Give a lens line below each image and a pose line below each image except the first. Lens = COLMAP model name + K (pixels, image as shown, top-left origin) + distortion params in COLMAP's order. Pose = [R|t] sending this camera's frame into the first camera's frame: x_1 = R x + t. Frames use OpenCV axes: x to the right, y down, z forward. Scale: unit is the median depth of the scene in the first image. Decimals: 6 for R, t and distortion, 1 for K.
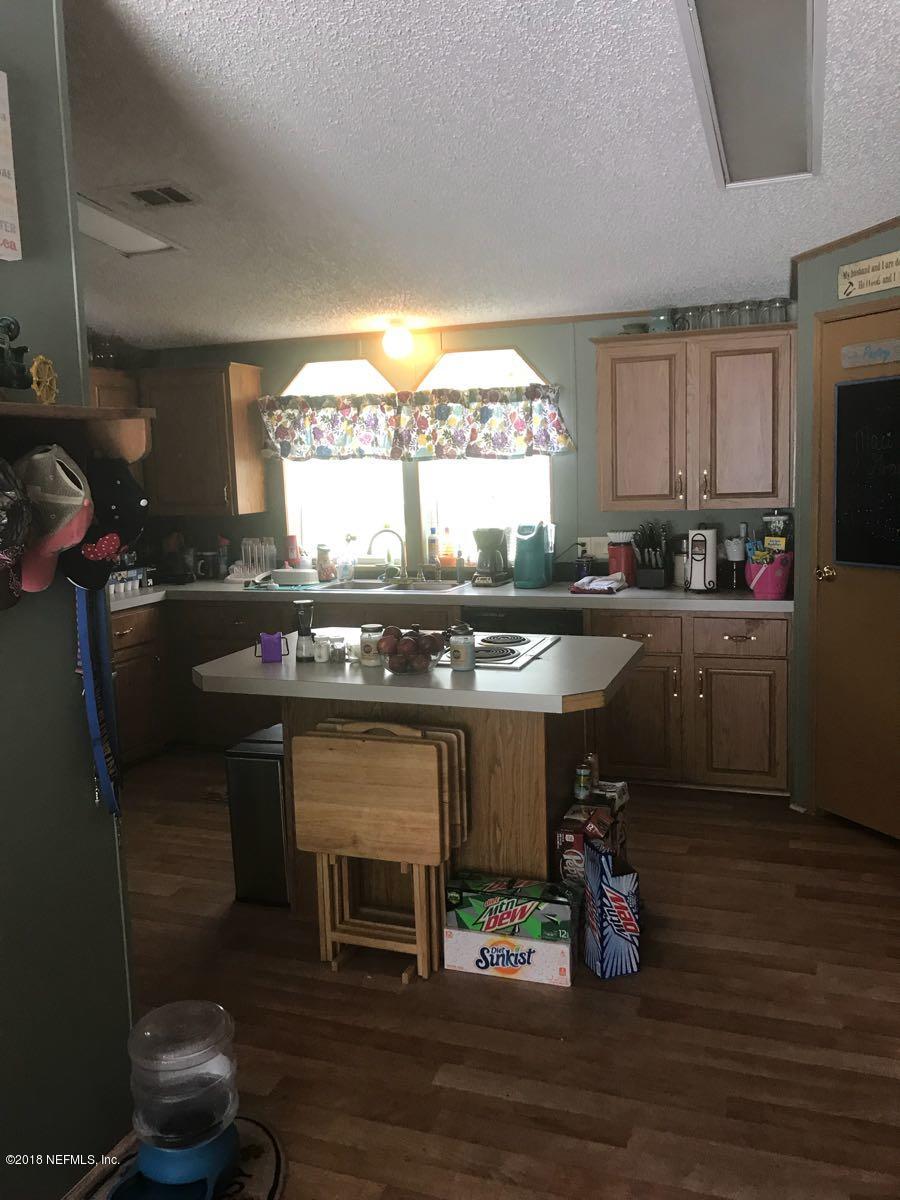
lens RADIAL K [[988.6, 0, 450.0], [0, 988.6, 600.0], [0, 0, 1]] dist [0.011510, -0.003872]
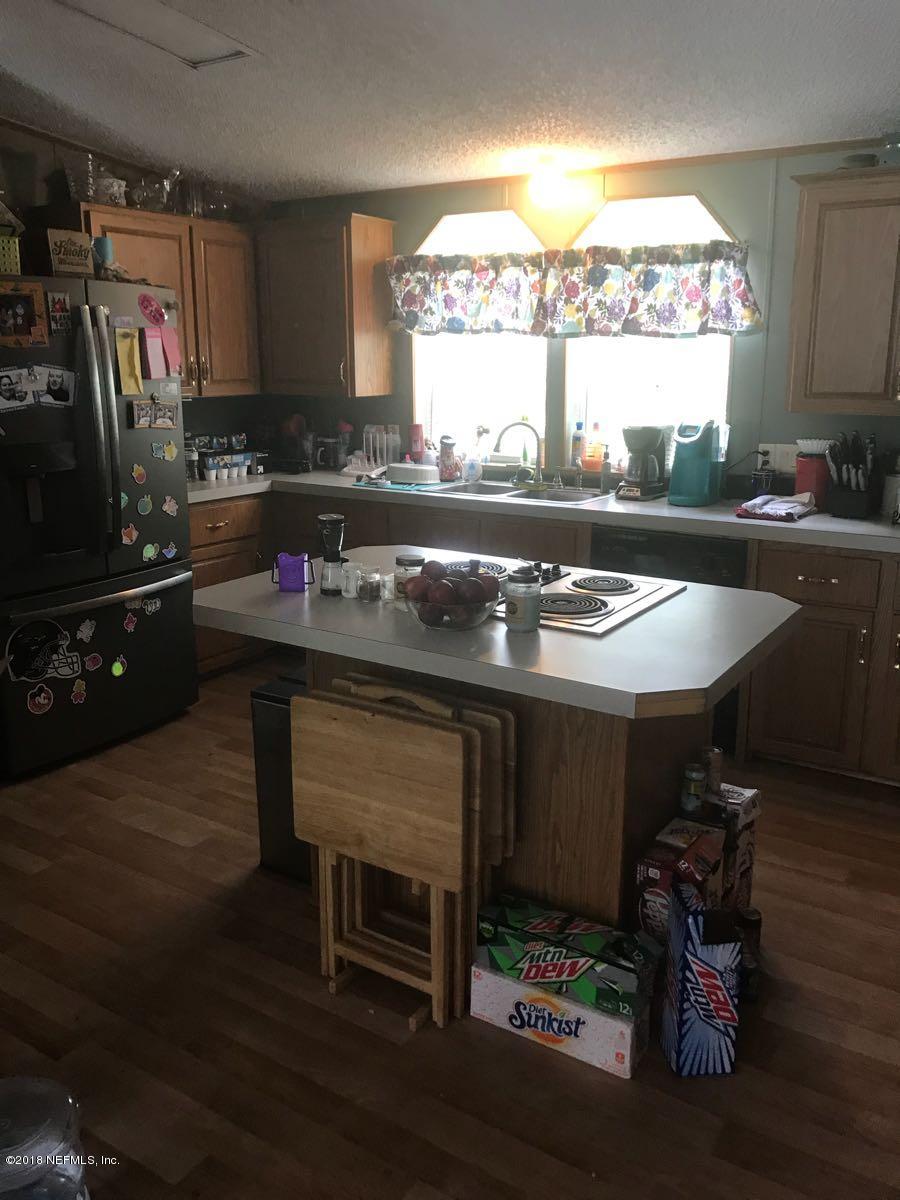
lens RADIAL K [[977.9, 0, 450.8], [0, 977.9, 582.8], [0, 0, 1]] dist [-0.006790, -0.003077]
pose [[0.970631, 0.082348, -0.226041, 0.079249], [-0.059193, 0.992454, 0.107380, -0.023501], [0.233178, -0.090847, 0.968181, 0.196735]]
